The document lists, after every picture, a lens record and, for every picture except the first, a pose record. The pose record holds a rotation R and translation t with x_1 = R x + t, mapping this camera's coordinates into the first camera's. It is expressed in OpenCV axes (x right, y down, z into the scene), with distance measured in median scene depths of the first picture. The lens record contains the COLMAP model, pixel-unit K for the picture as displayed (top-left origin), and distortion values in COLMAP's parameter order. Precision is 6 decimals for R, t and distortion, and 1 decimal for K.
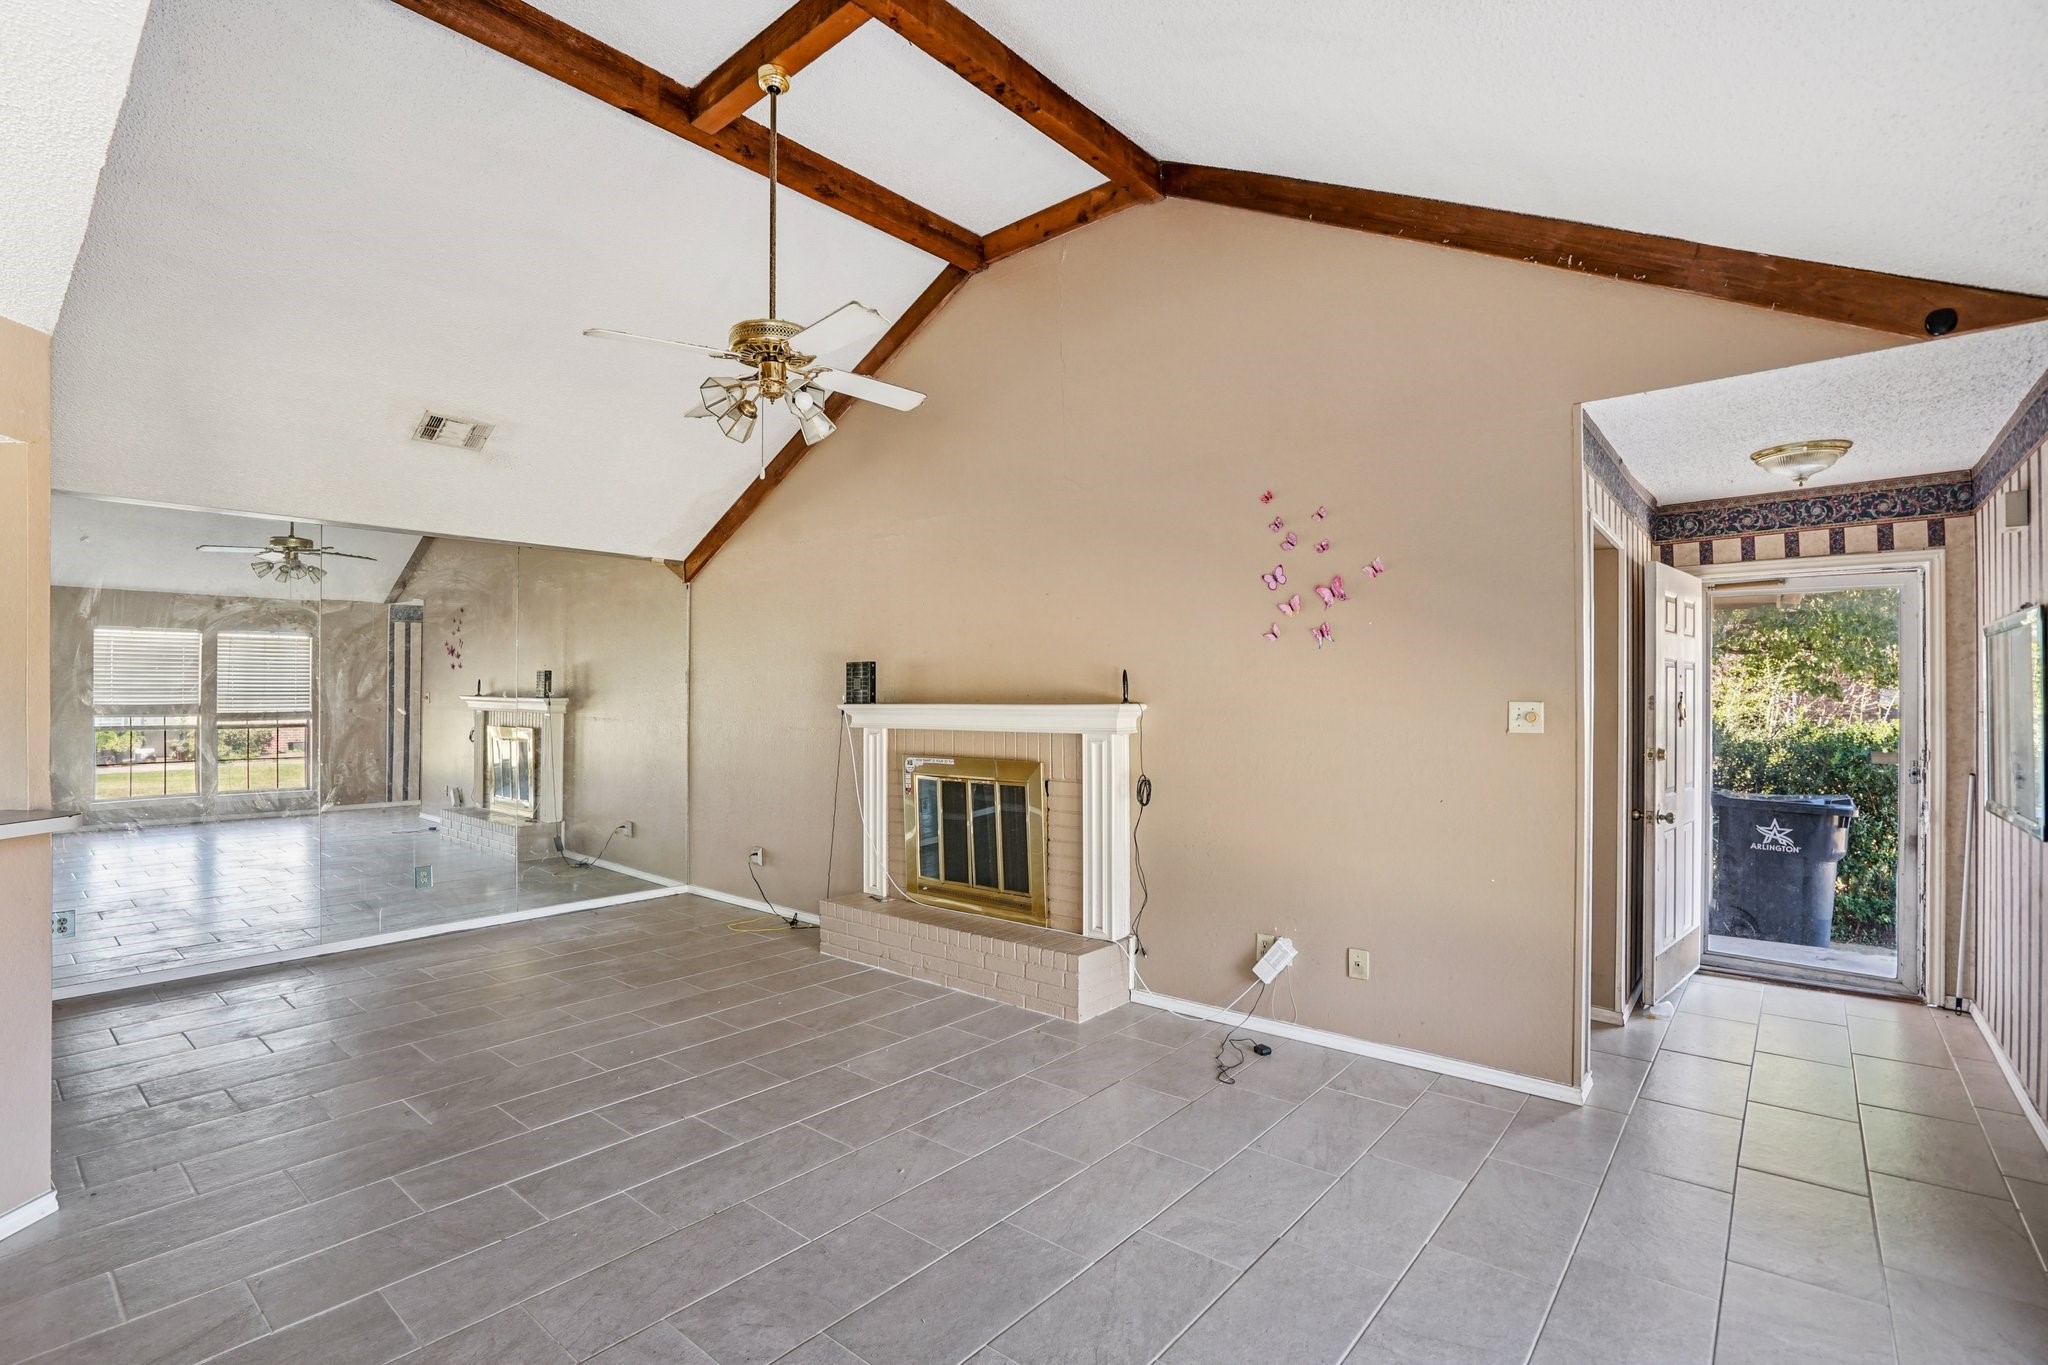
lens RADIAL K [[956.3, 0, 998.2], [0, 956.3, 683.2], [0, 0, 1]] dist [-0.050161, 0.013946]
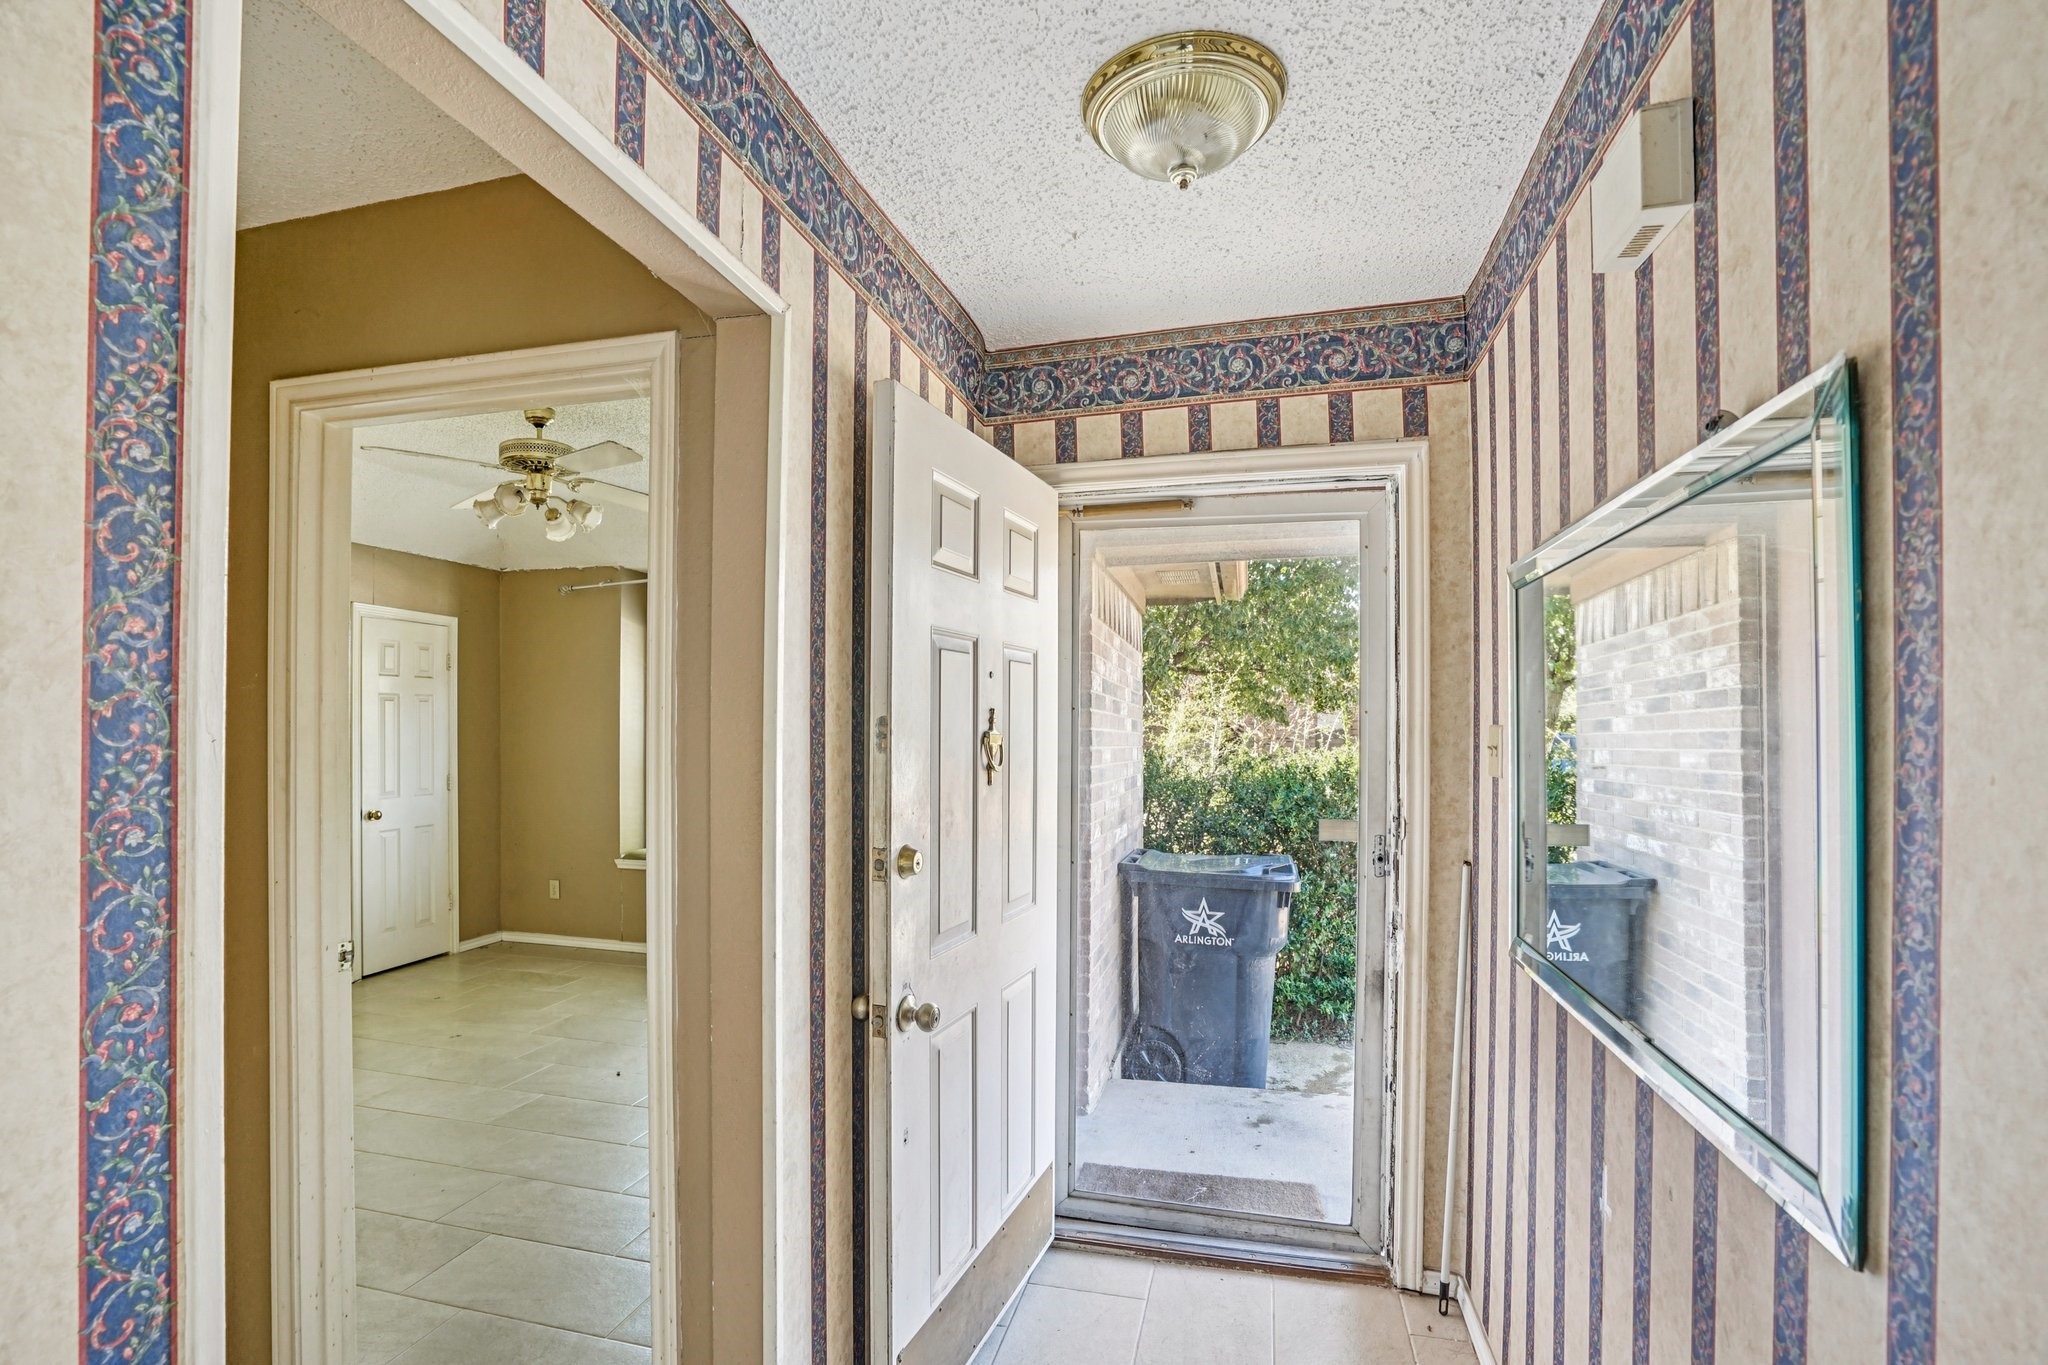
lens RADIAL K [[973.6, 0, 1017.3], [0, 973.6, 713.7], [0, 0, 1]] dist [-0.071389, 0.032810]
pose [[0.894828, 0.000352, 0.446411, 0.528024], [-0.002298, 0.999990, 0.003820, 0.009840], [-0.446406, -0.004444, 0.894820, 0.566195]]
